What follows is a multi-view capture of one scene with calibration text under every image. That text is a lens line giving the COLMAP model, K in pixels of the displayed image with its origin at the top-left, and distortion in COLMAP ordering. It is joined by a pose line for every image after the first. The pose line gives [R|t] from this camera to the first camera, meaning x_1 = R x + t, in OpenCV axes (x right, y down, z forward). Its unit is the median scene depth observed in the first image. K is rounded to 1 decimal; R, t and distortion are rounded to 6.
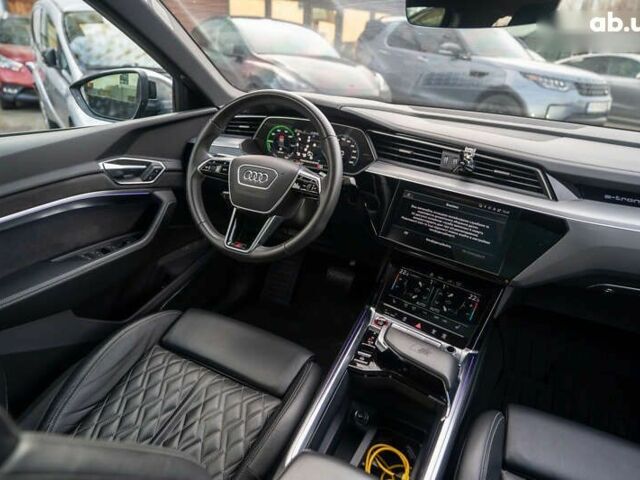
lens RADIAL K [[414.2, 0, 316.6], [0, 414.2, 237.0], [0, 0, 1]] dist [-0.049240, 0.055397]
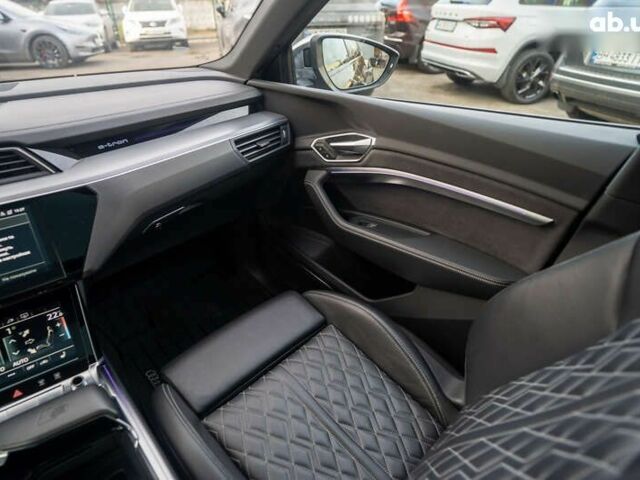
lens RADIAL K [[414.2, 0, 316.6], [0, 414.2, 237.0], [0, 0, 1]] dist [-0.049240, 0.055397]
pose [[0.316930, -0.532710, 0.784713, -0.013771], [0.445392, 0.814056, 0.372745, -0.052040], [-0.837366, 0.231371, 0.495264, 0.110341]]
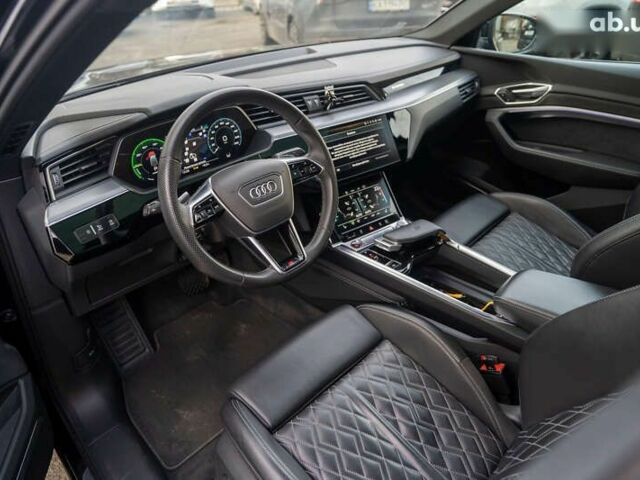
lens RADIAL K [[446.3, 0, 317.0], [0, 446.3, 239.9], [0, 0, 1]] dist [-0.000700, 0.007407]
pose [[0.316161, -0.555487, 0.769075, -0.905335], [0.441243, 0.803740, 0.399133, -0.389188], [-0.839849, 0.213158, 0.499216, 0.454622]]
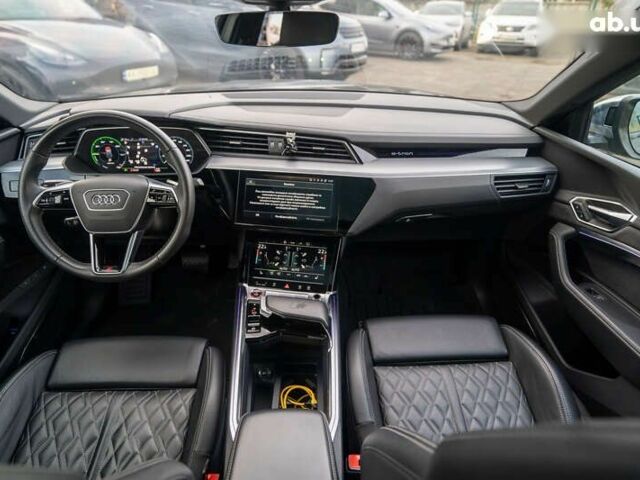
lens RADIAL K [[414.2, 0, 316.6], [0, 414.2, 237.0], [0, 0, 1]] dist [-0.049240, 0.055397]
pose [[0.877953, -0.276354, 0.390932, -0.111335], [0.234307, 0.960124, 0.152517, -0.089219], [-0.417492, -0.042305, 0.907695, -0.133305]]
